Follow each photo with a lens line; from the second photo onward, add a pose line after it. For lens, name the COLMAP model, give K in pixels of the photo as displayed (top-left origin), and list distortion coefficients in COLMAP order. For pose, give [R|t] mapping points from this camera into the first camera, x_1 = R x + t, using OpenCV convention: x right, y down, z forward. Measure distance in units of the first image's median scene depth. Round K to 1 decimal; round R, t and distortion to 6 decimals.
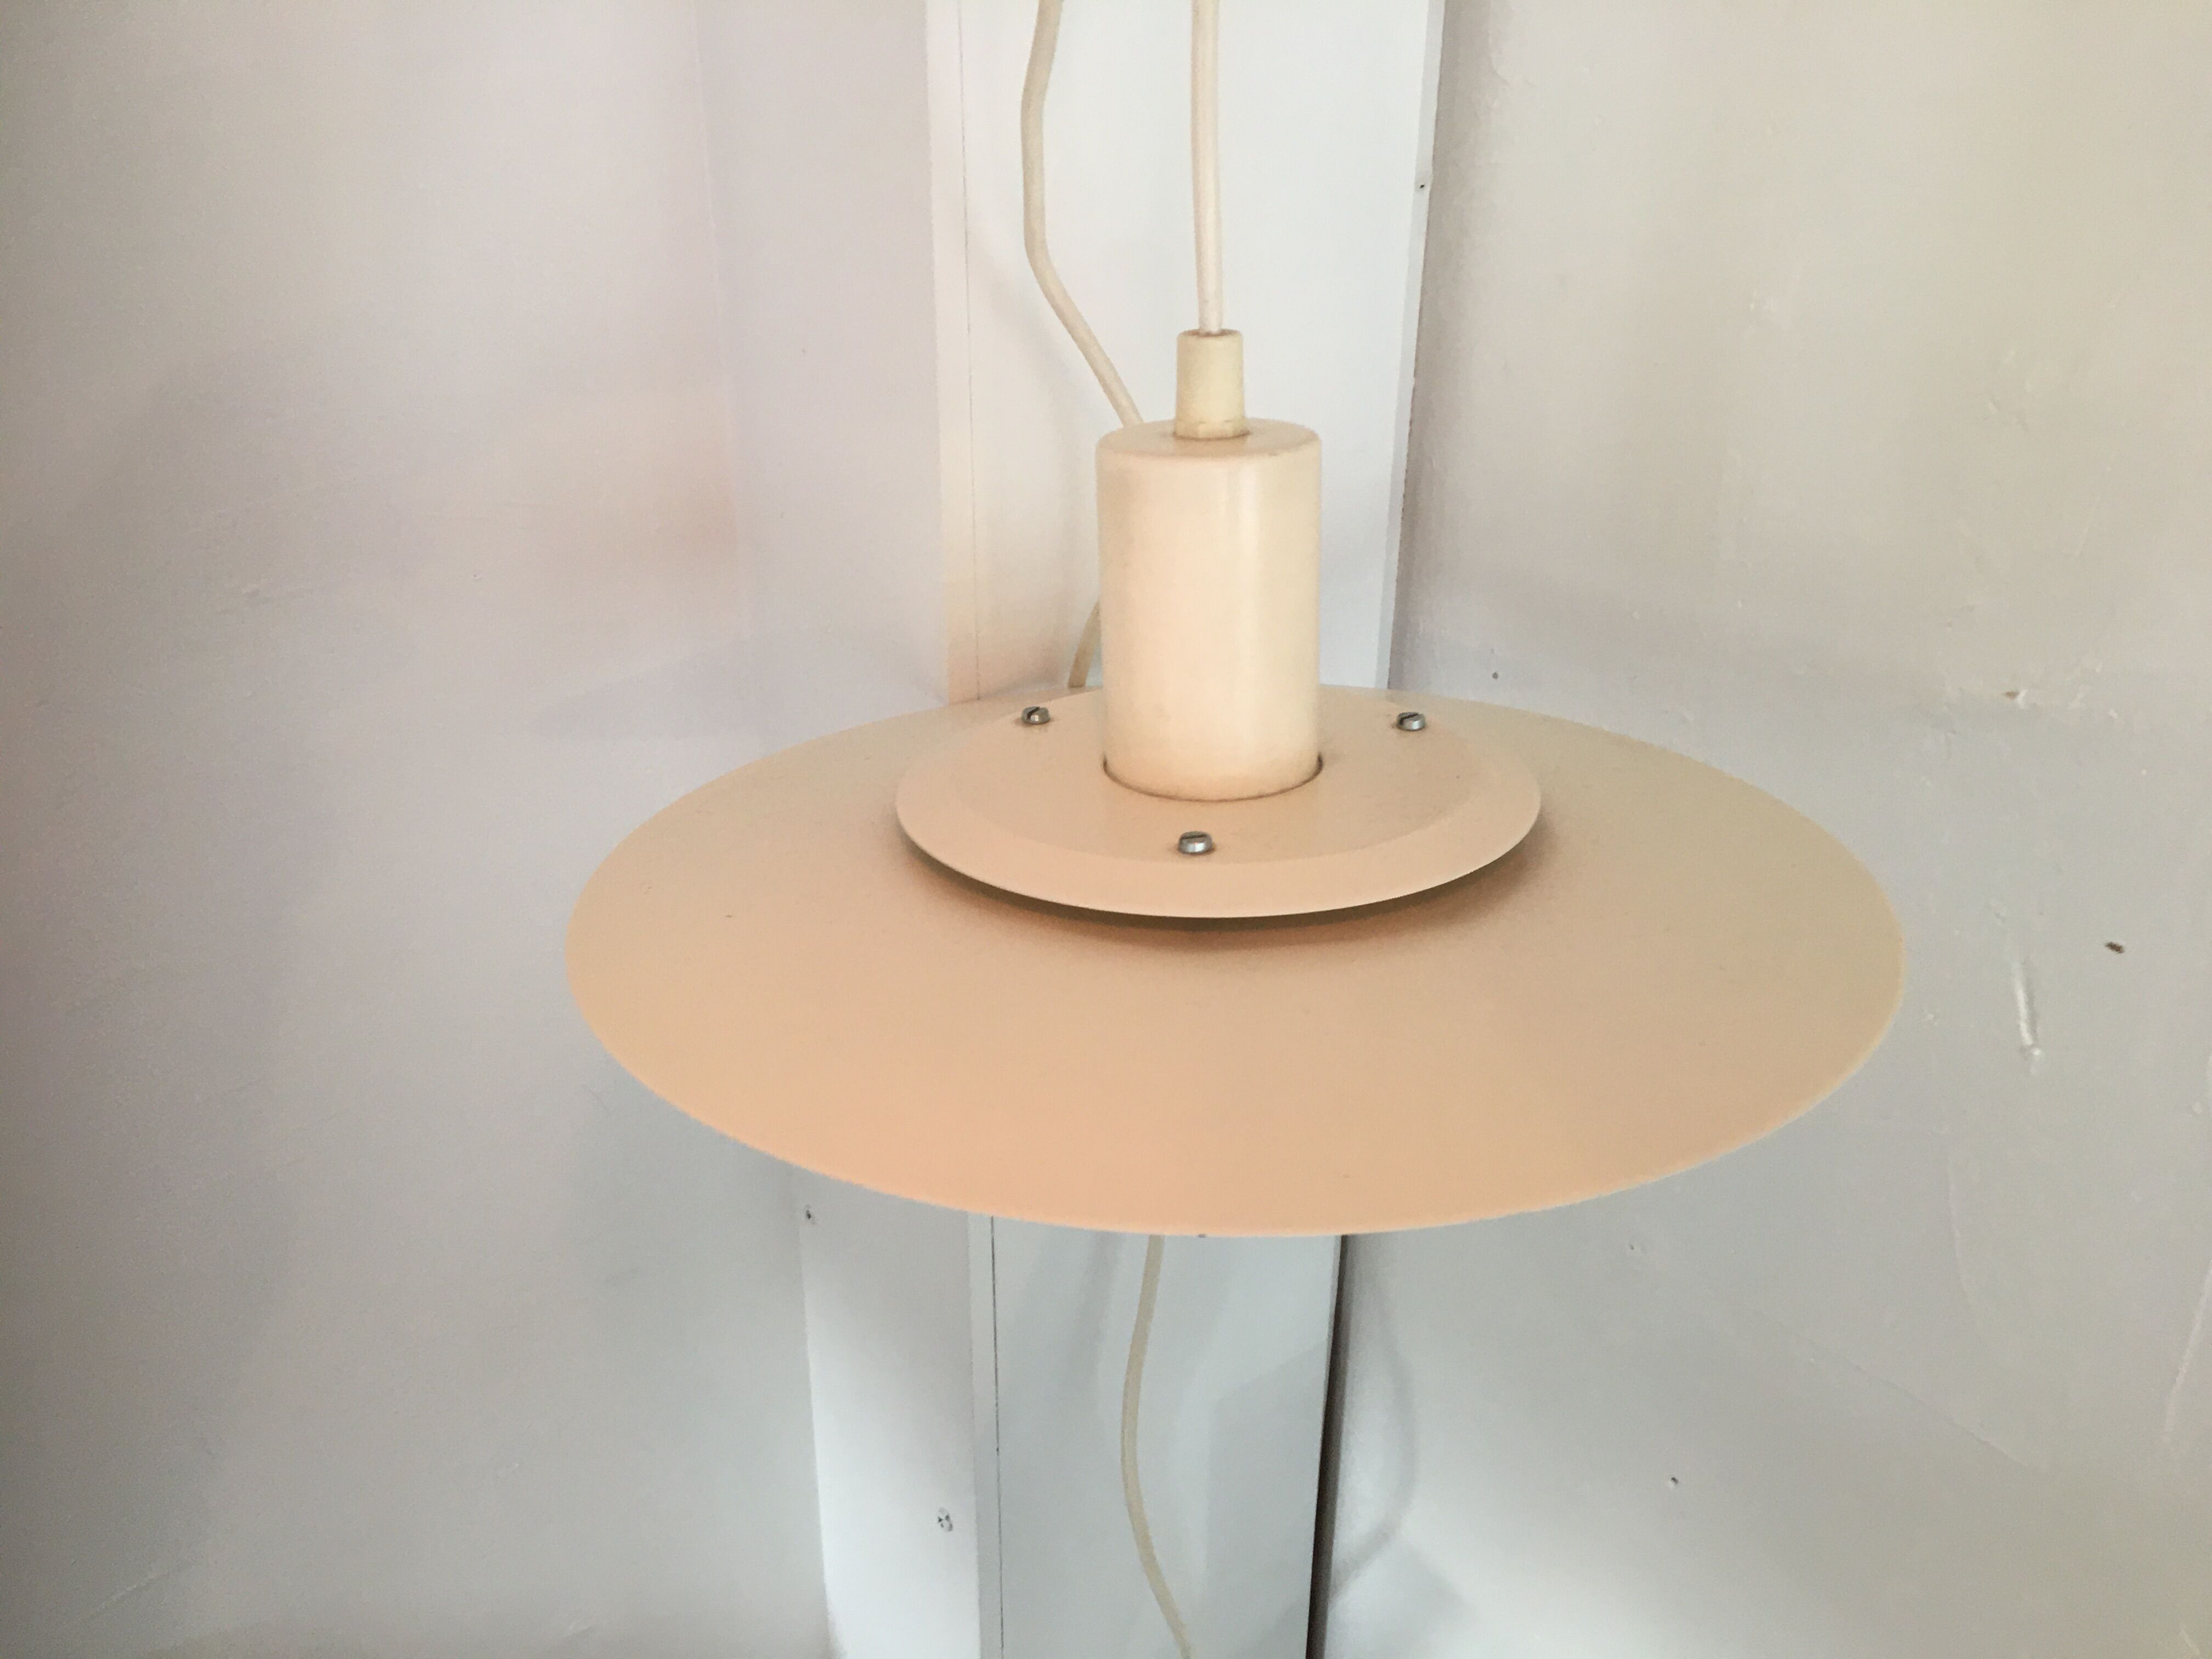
lens RADIAL K [[1901.5, 0, 1115.4], [0, 1901.5, 823.0], [0, 0, 1]] dist [0.002552, -0.001074]
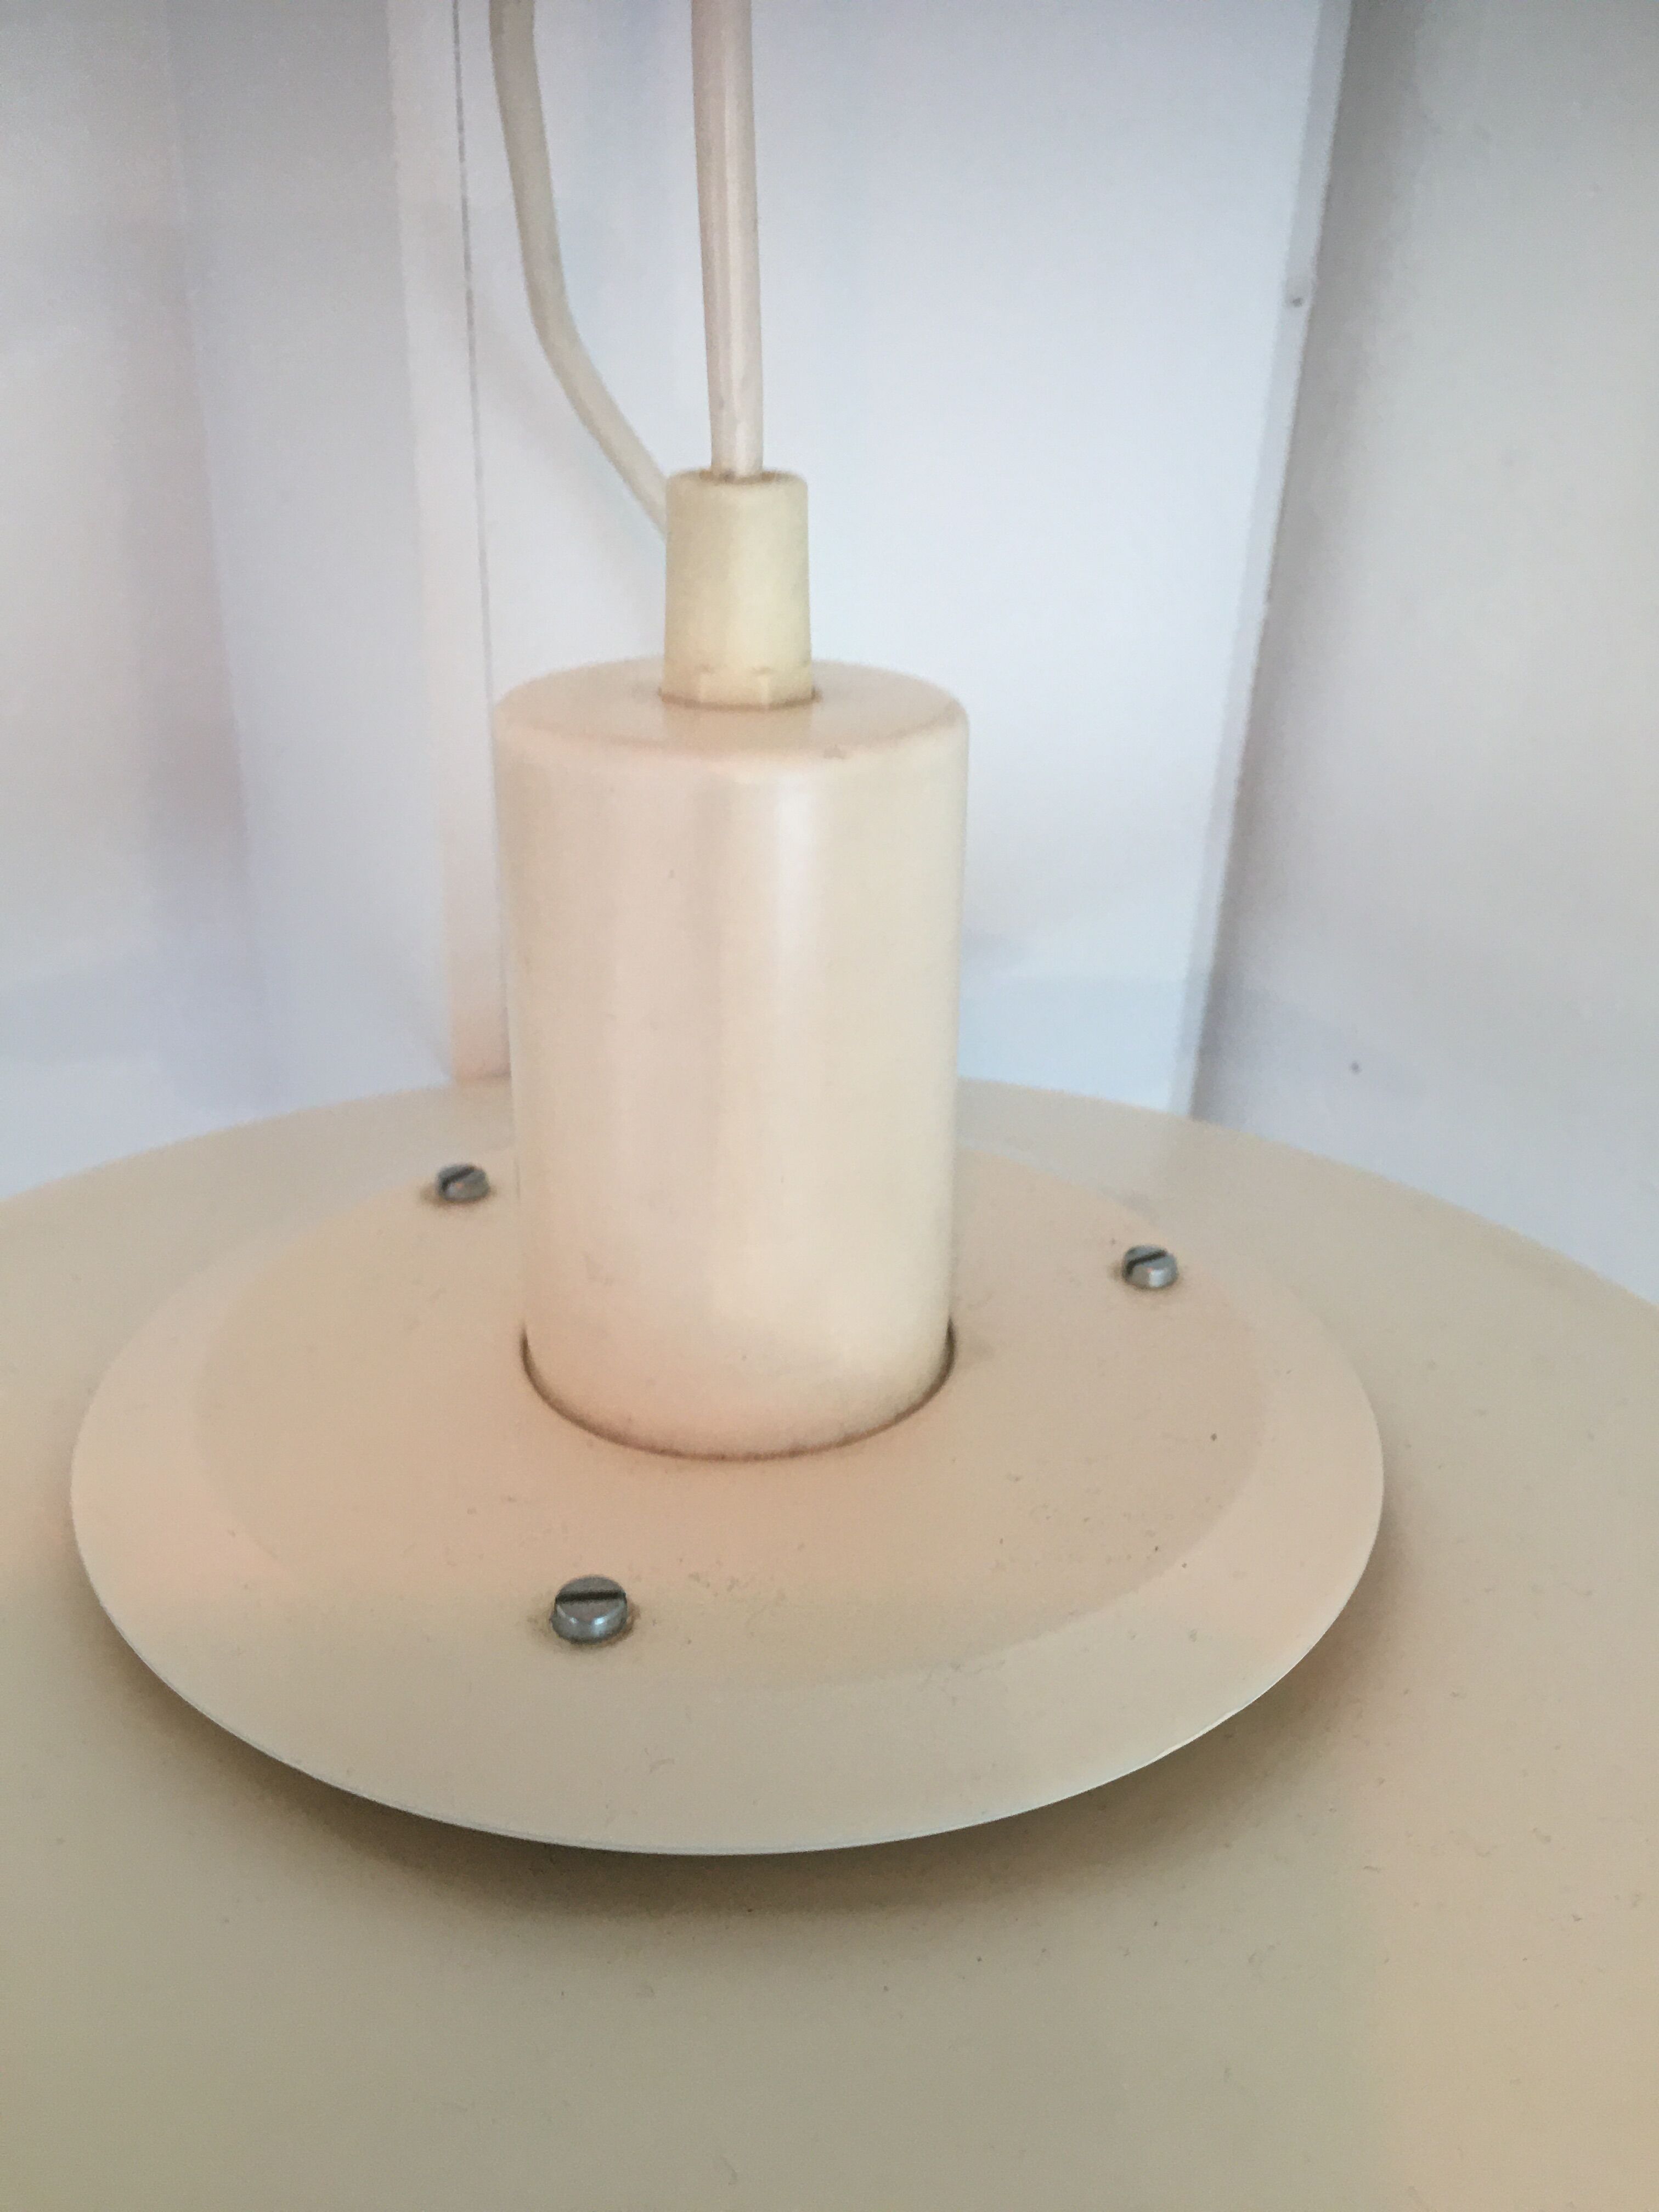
lens RADIAL K [[1923.2, 0, 811.1], [0, 1923.2, 1104.7], [0, 0, 1]] dist [-0.010938, -0.023480]
pose [[0.993200, 0.077223, -0.087124, 0.116843], [-0.074168, 0.996530, 0.037779, -0.121775], [0.089739, -0.031061, 0.995481, 0.520706]]
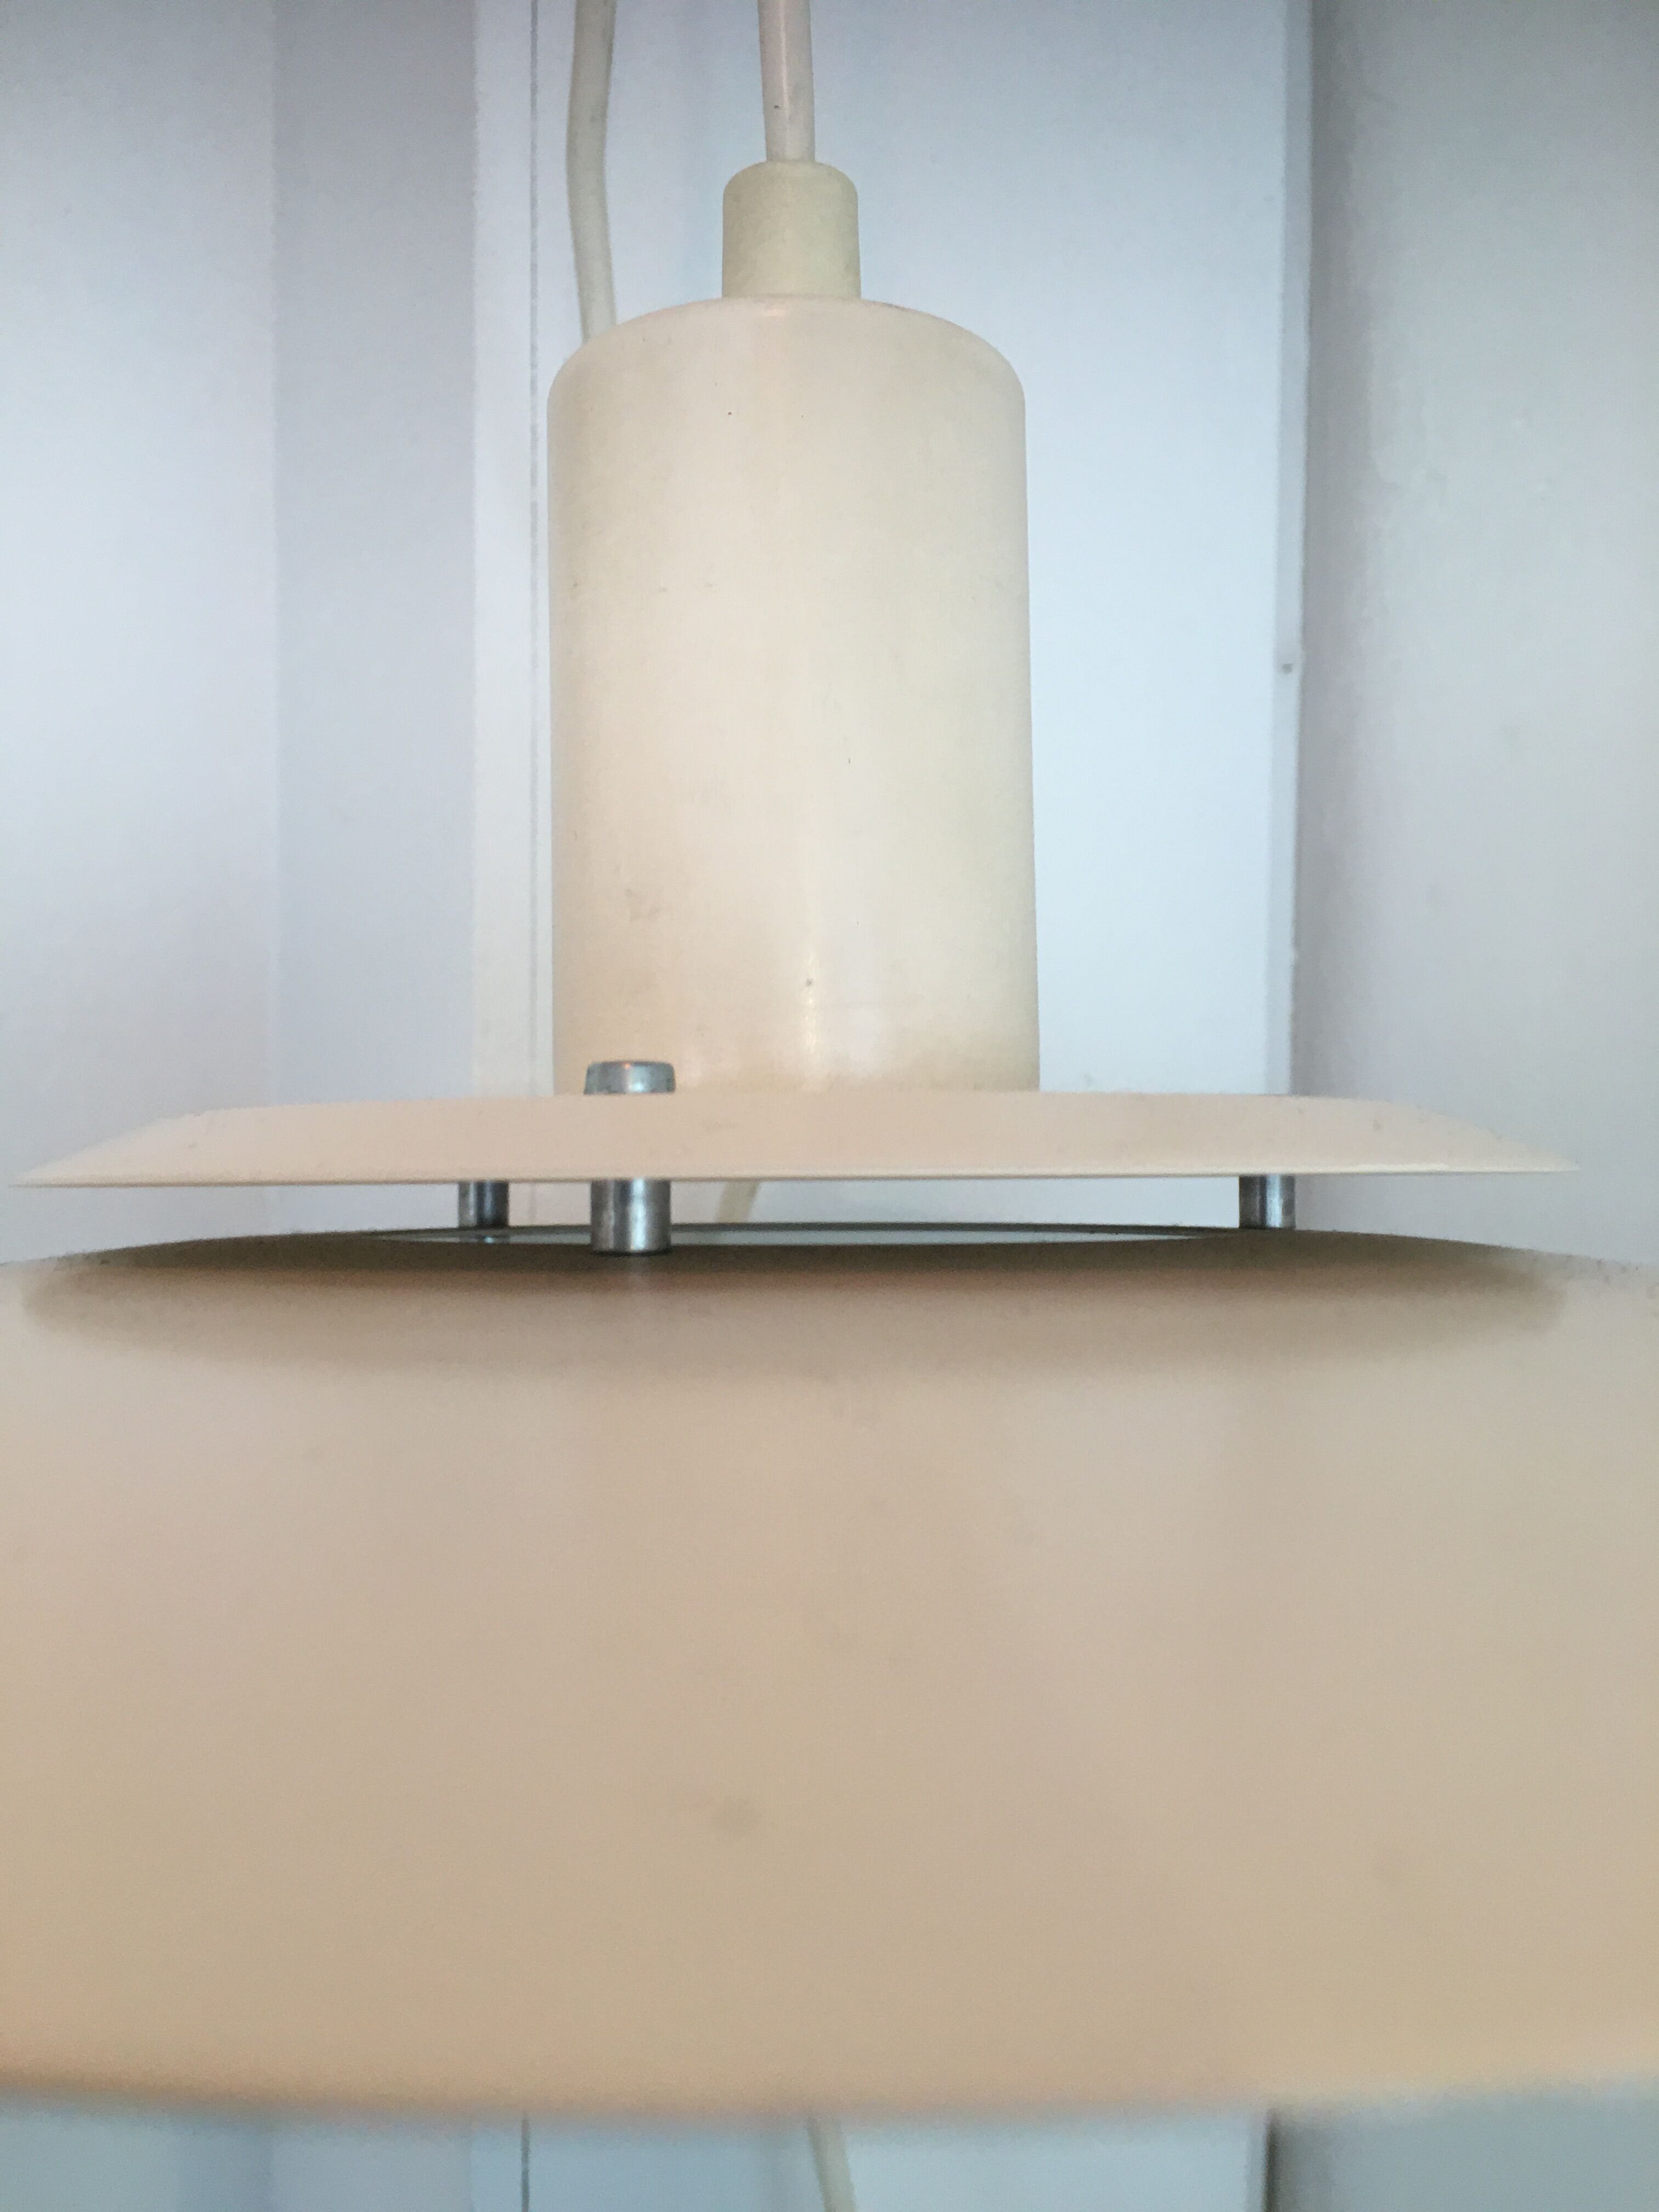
lens RADIAL K [[1901.5, 0, 828.2], [0, 1901.5, 1113.0], [0, 0, 1]] dist [0.002552, -0.001074]
pose [[0.993580, 0.006430, -0.112953, 0.113127], [-0.051574, 0.914354, -0.401619, 0.151274], [0.100696, 0.404866, 0.908815, 0.639448]]
